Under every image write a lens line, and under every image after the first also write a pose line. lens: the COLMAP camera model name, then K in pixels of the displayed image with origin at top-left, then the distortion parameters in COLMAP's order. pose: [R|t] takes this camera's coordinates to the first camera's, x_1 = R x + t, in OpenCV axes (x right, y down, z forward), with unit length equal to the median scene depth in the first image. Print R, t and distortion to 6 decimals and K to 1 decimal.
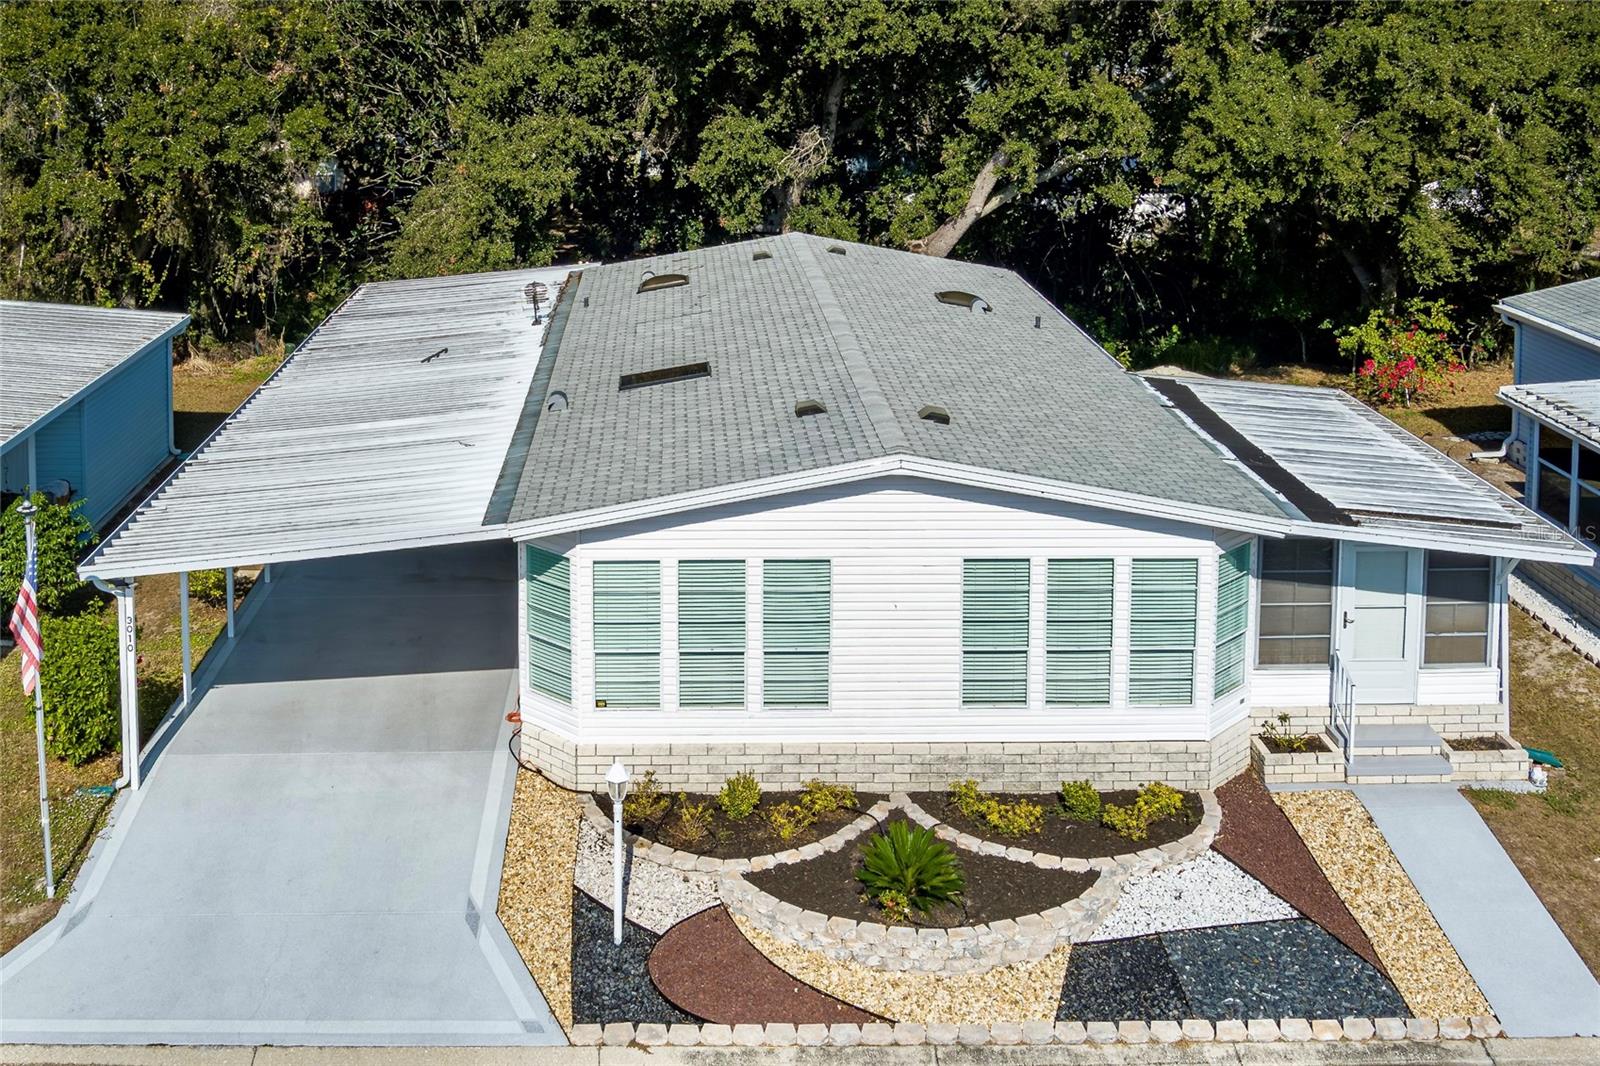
lens RADIAL K [[1755.6, 0, 691.3], [0, 1755.6, 80.6], [0, 0, 1]] dist [-0.014120, -0.036929]
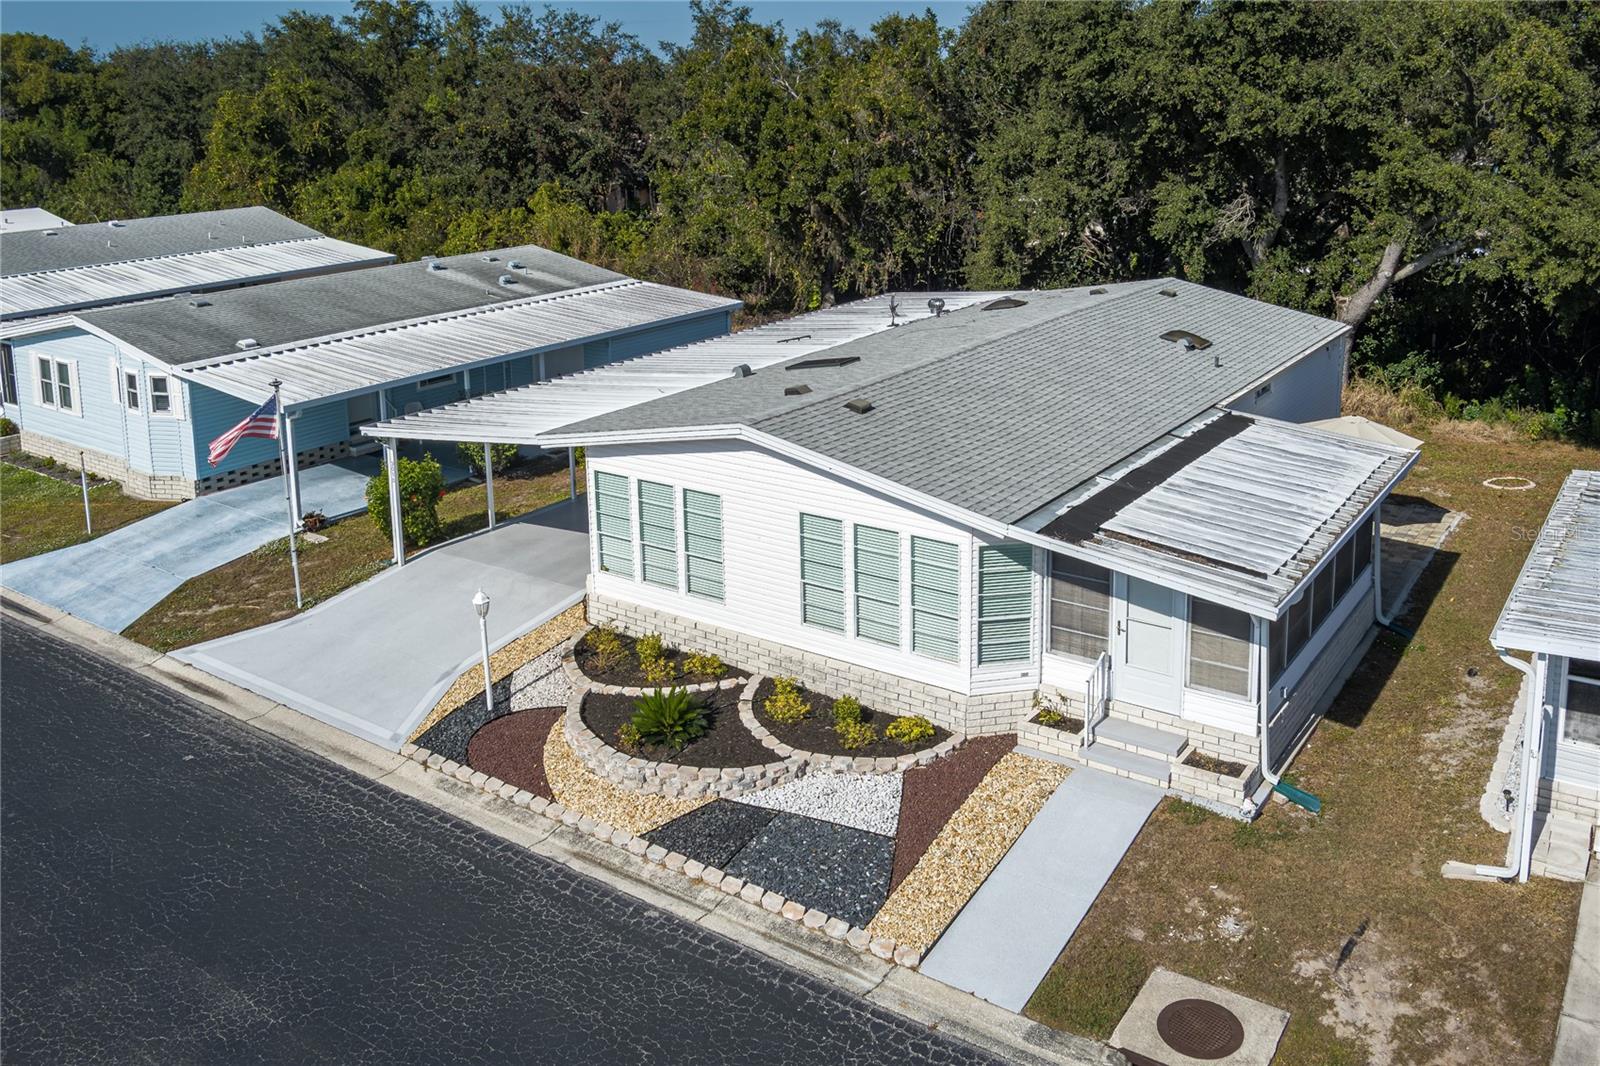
lens RADIAL K [[1340.4, 0, 880.4], [0, 1340.4, 272.7], [0, 0, 1]] dist [-0.049829, -0.001537]
pose [[0.830016, 0.065679, -0.553859, 0.735970], [-0.017604, 0.995632, 0.091684, 0.006994], [0.557462, -0.066350, 0.827547, 0.230587]]
